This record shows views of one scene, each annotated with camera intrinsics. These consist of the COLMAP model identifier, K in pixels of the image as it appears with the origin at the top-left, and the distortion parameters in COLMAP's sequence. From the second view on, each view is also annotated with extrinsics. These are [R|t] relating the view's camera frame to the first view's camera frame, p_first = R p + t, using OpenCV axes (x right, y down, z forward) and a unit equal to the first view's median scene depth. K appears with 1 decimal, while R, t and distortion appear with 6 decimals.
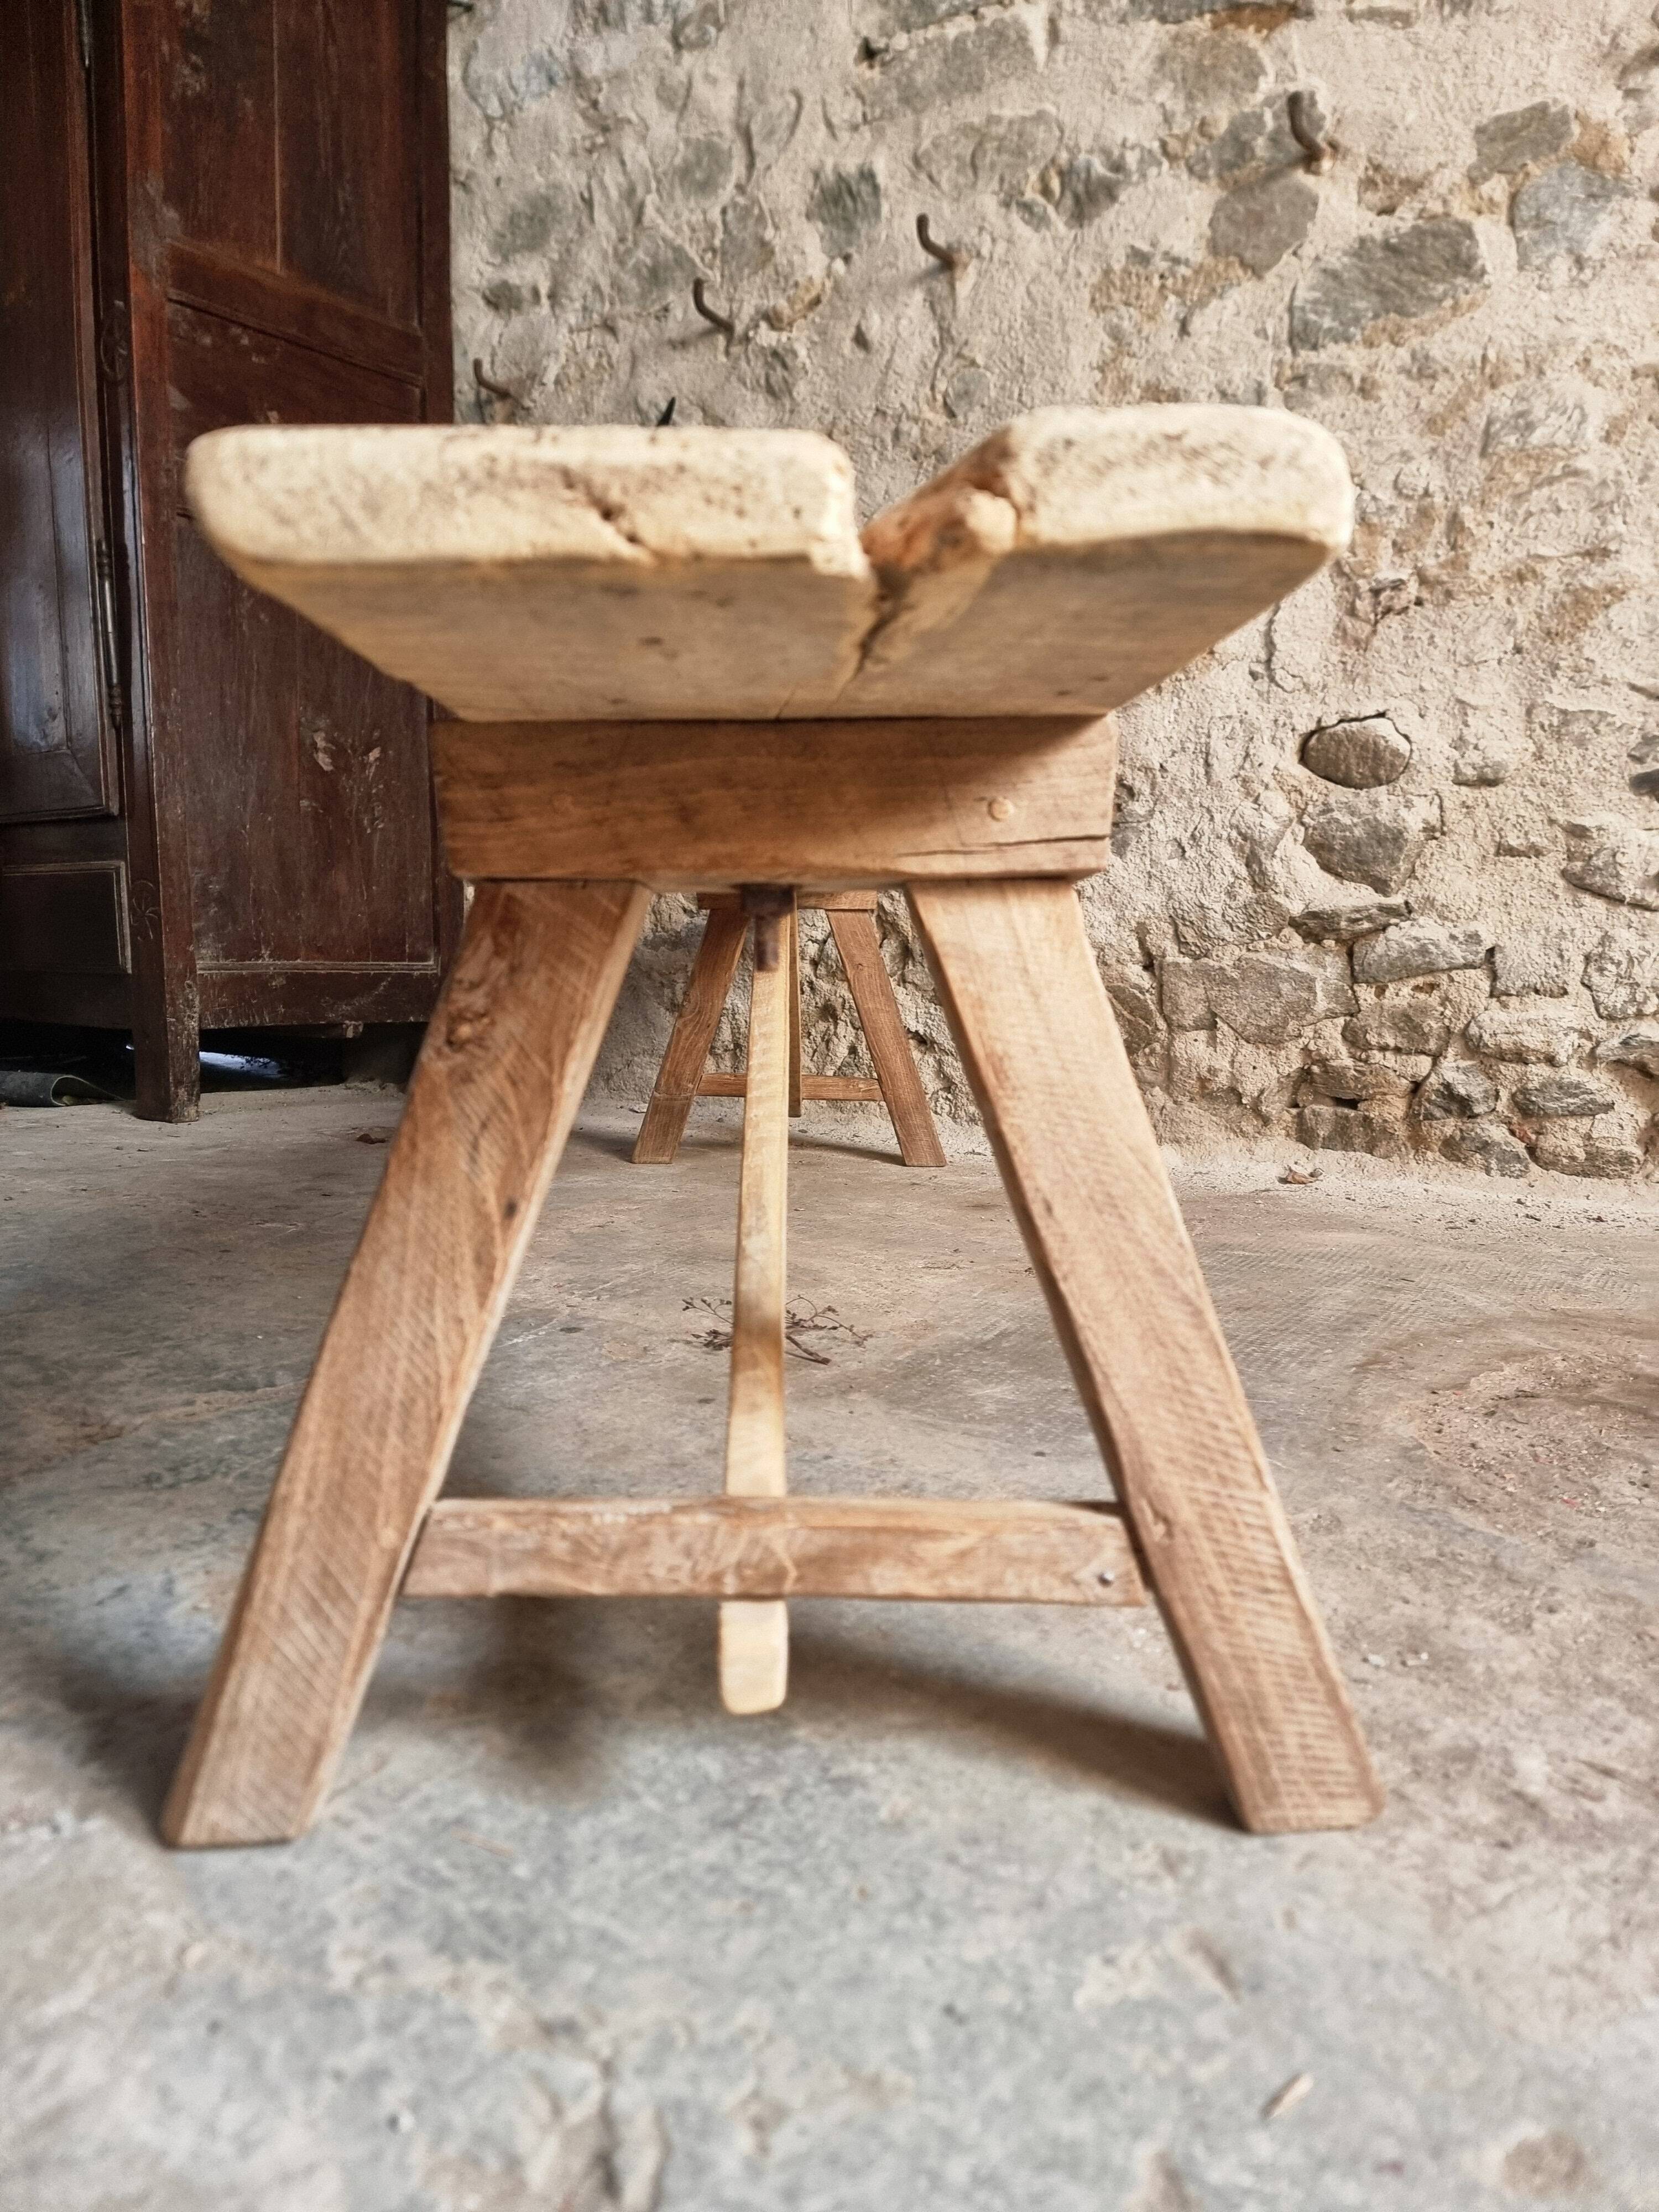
lens RADIAL K [[1535.5, 0, 835.3], [0, 1535.5, 1112.0], [0, 0, 1]] dist [0.075625, -0.071255]
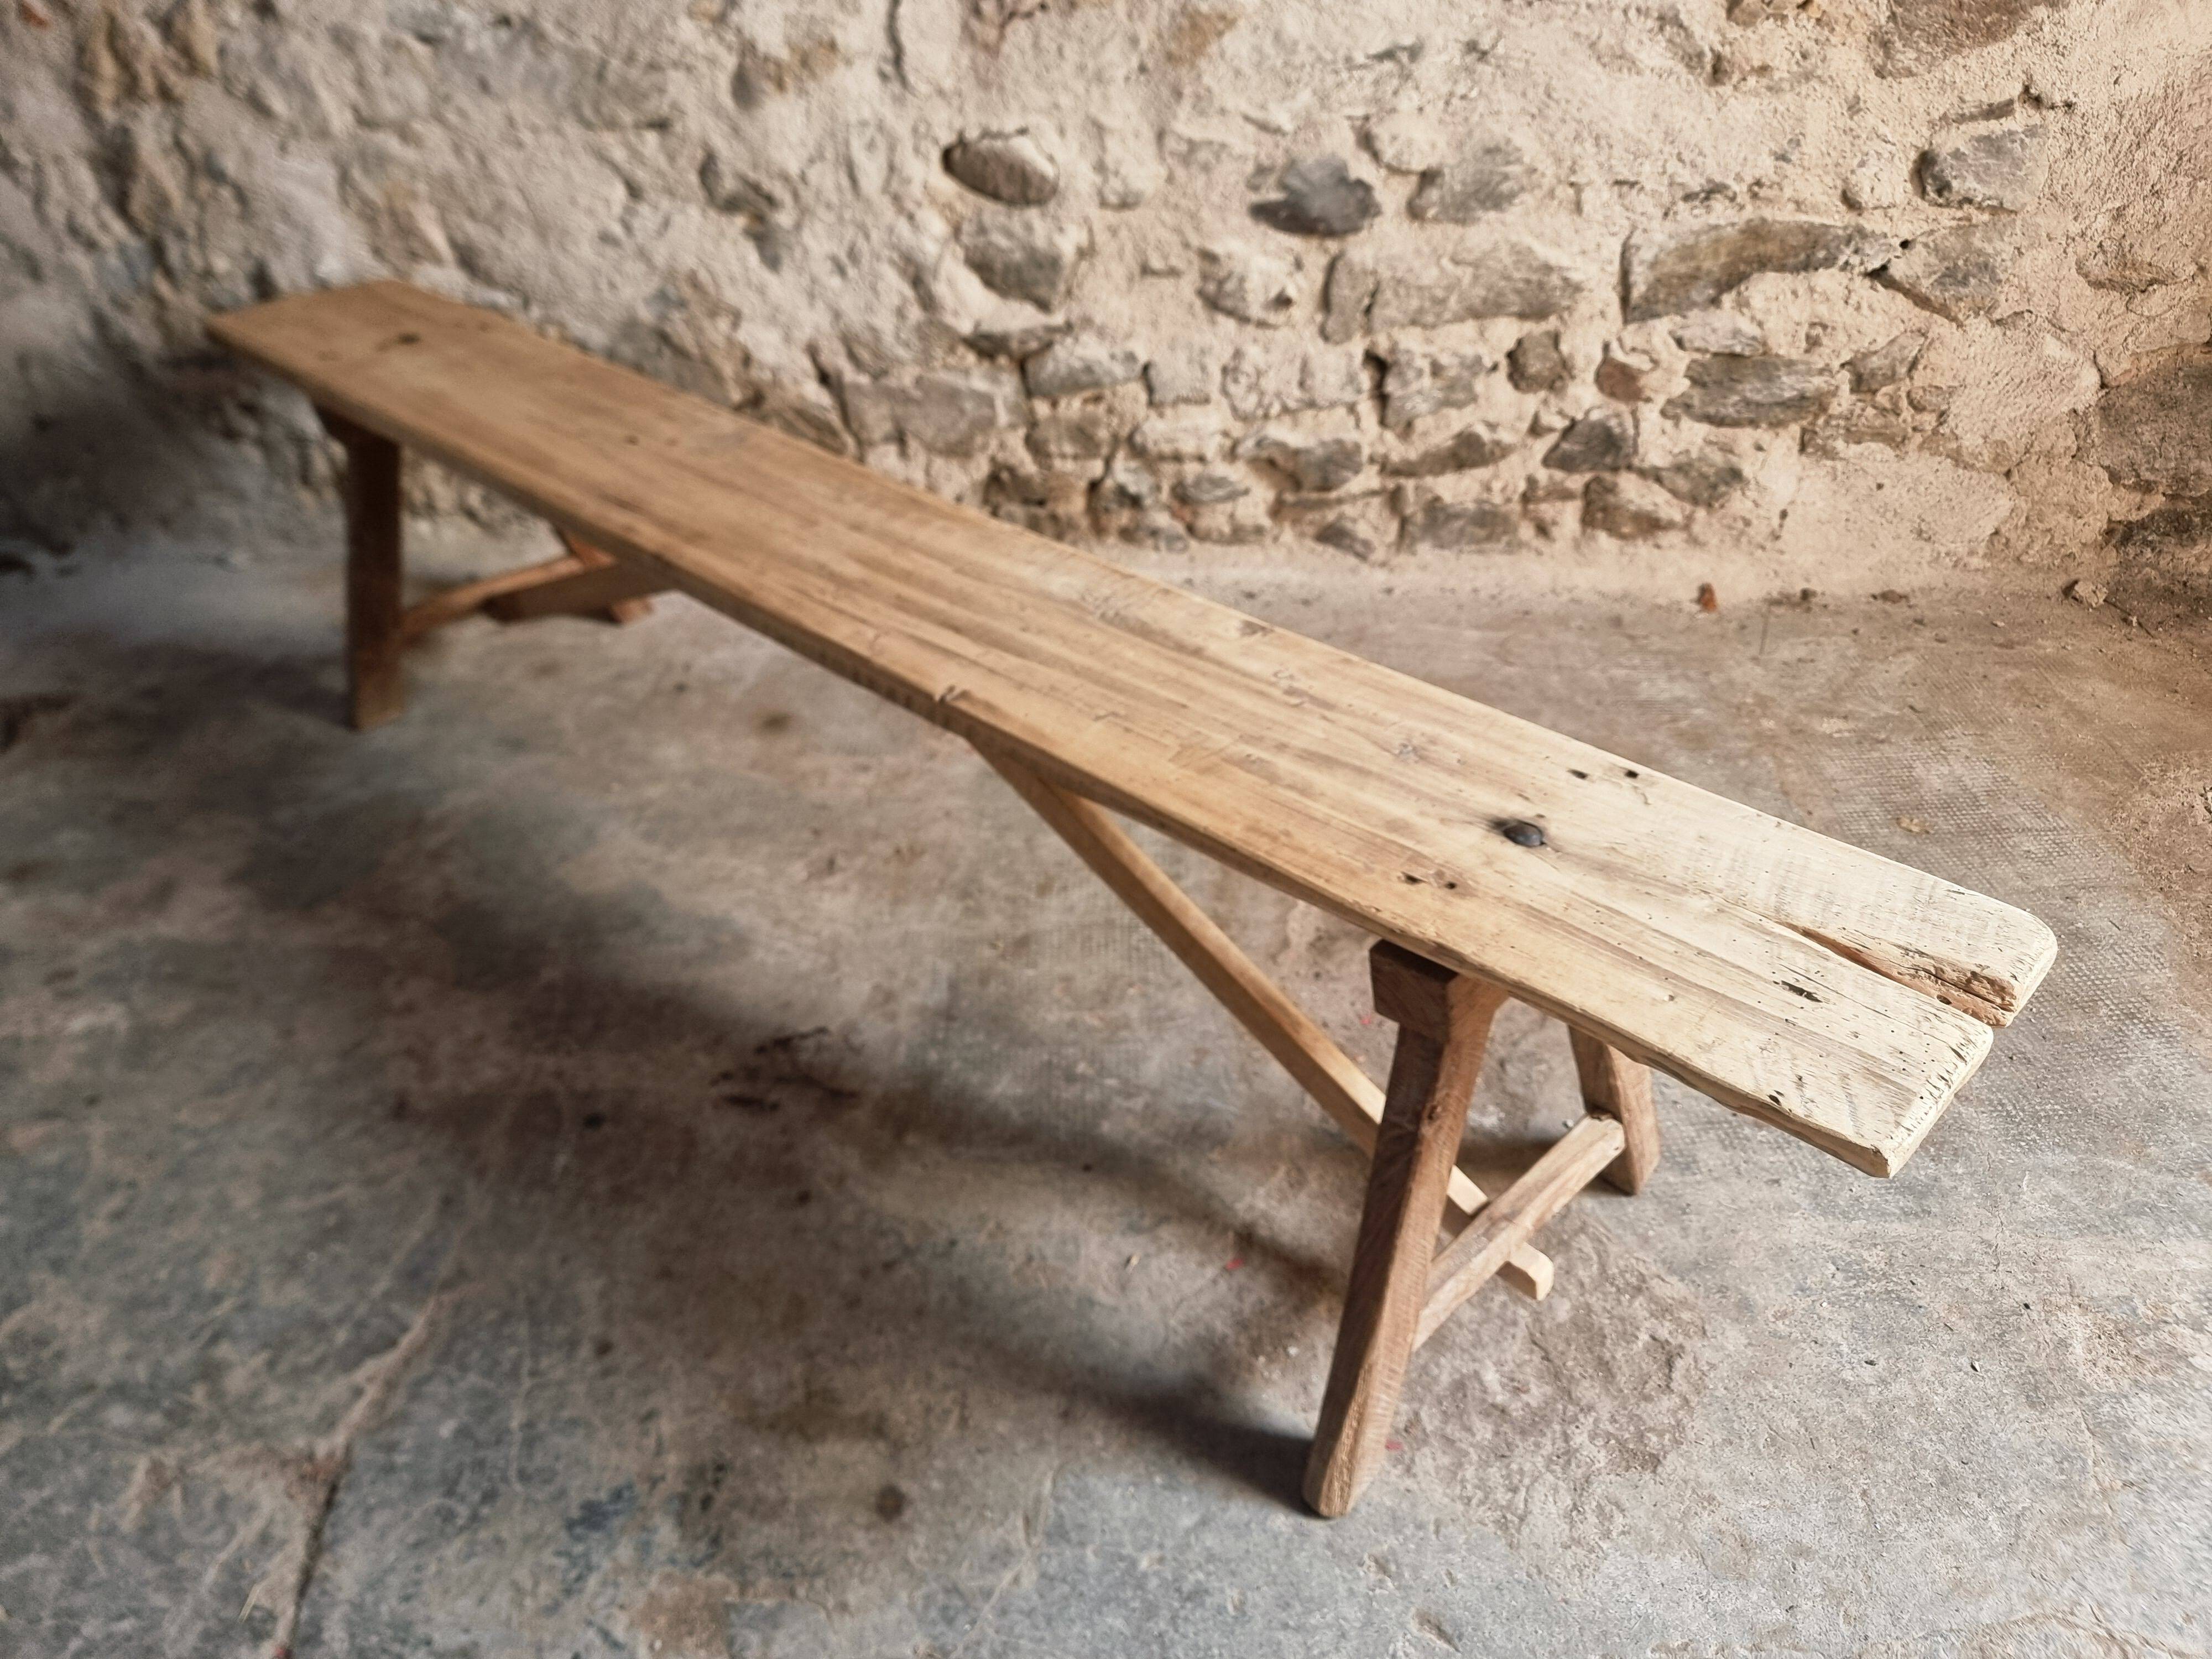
lens RADIAL K [[1558.9, 0, 1104.2], [0, 1558.9, 844.2], [0, 0, 1]] dist [0.052591, -0.060646]
pose [[0.858529, -0.331640, 0.391079, -0.148402], [0.106015, 0.861011, 0.497414, -0.352201], [-0.501686, -0.385585, 0.774362, 0.013393]]
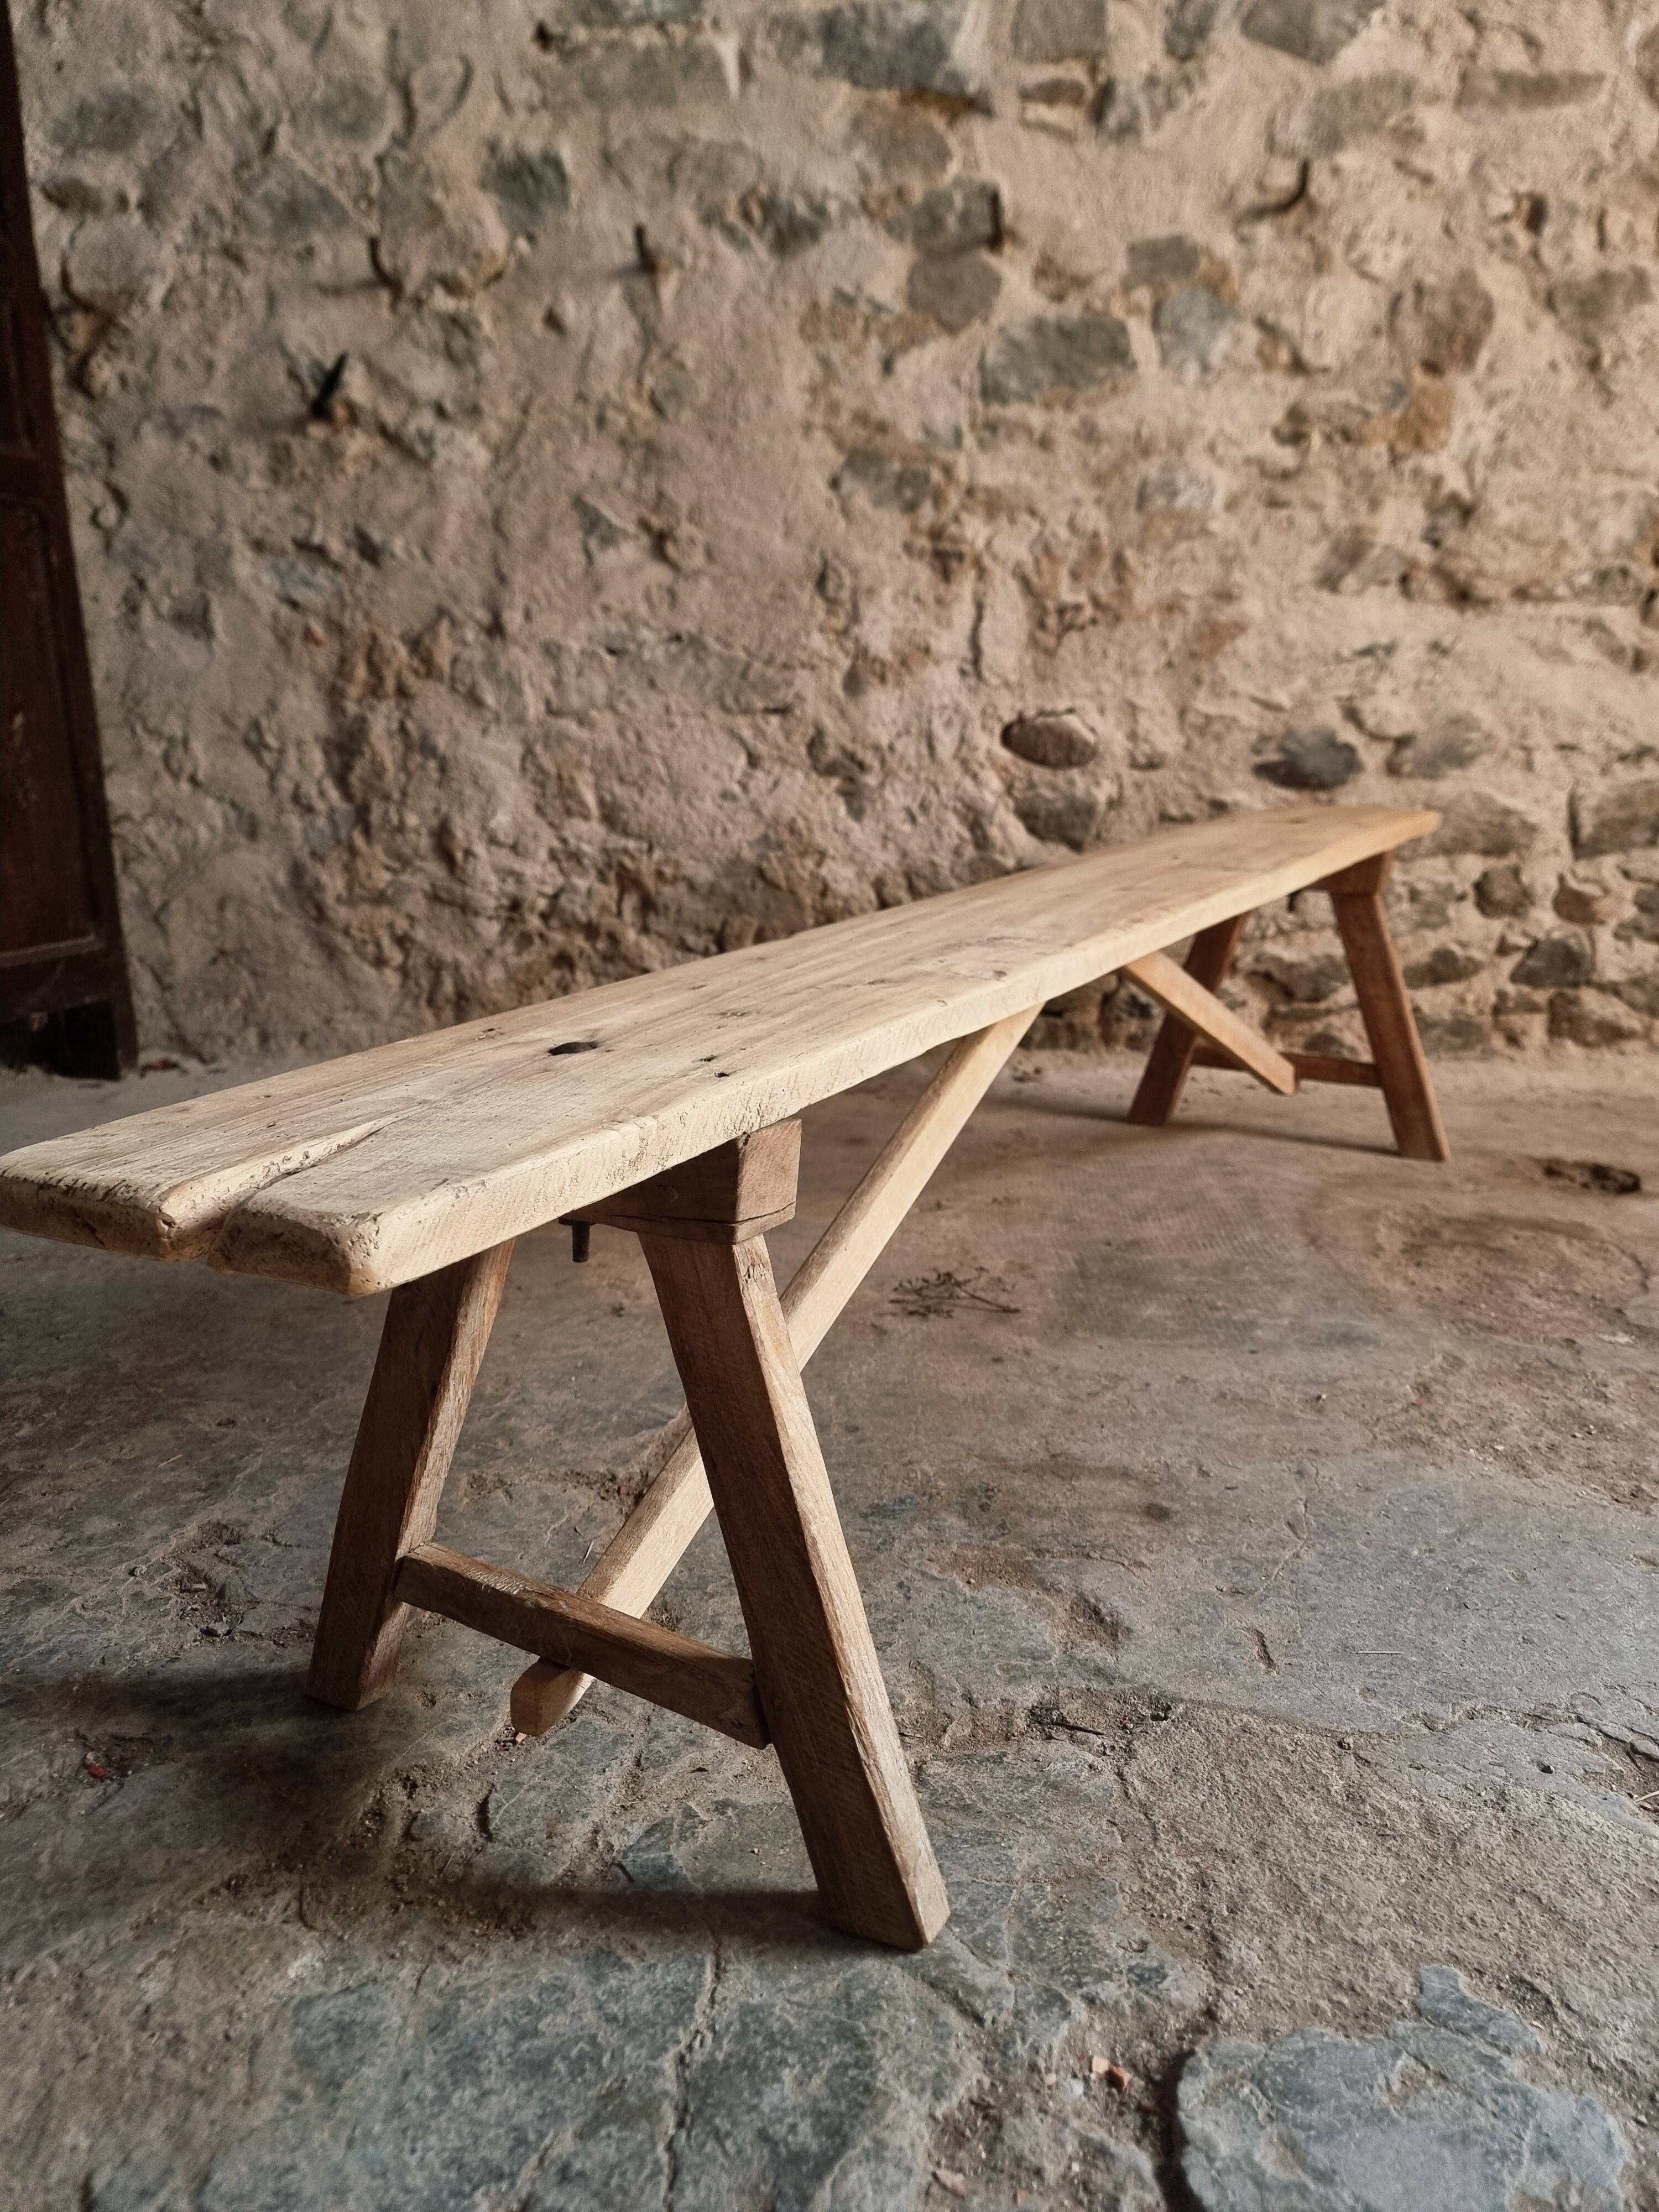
lens RADIAL K [[1553.8, 0, 793.8], [0, 1553.8, 1112.3], [0, 0, 1]] dist [0.062474, -0.064655]
pose [[0.892786, -0.140983, 0.427852, -0.439621], [0.087078, 0.985863, 0.143152, -0.131917], [-0.441985, -0.090548, 0.892441, -0.073640]]
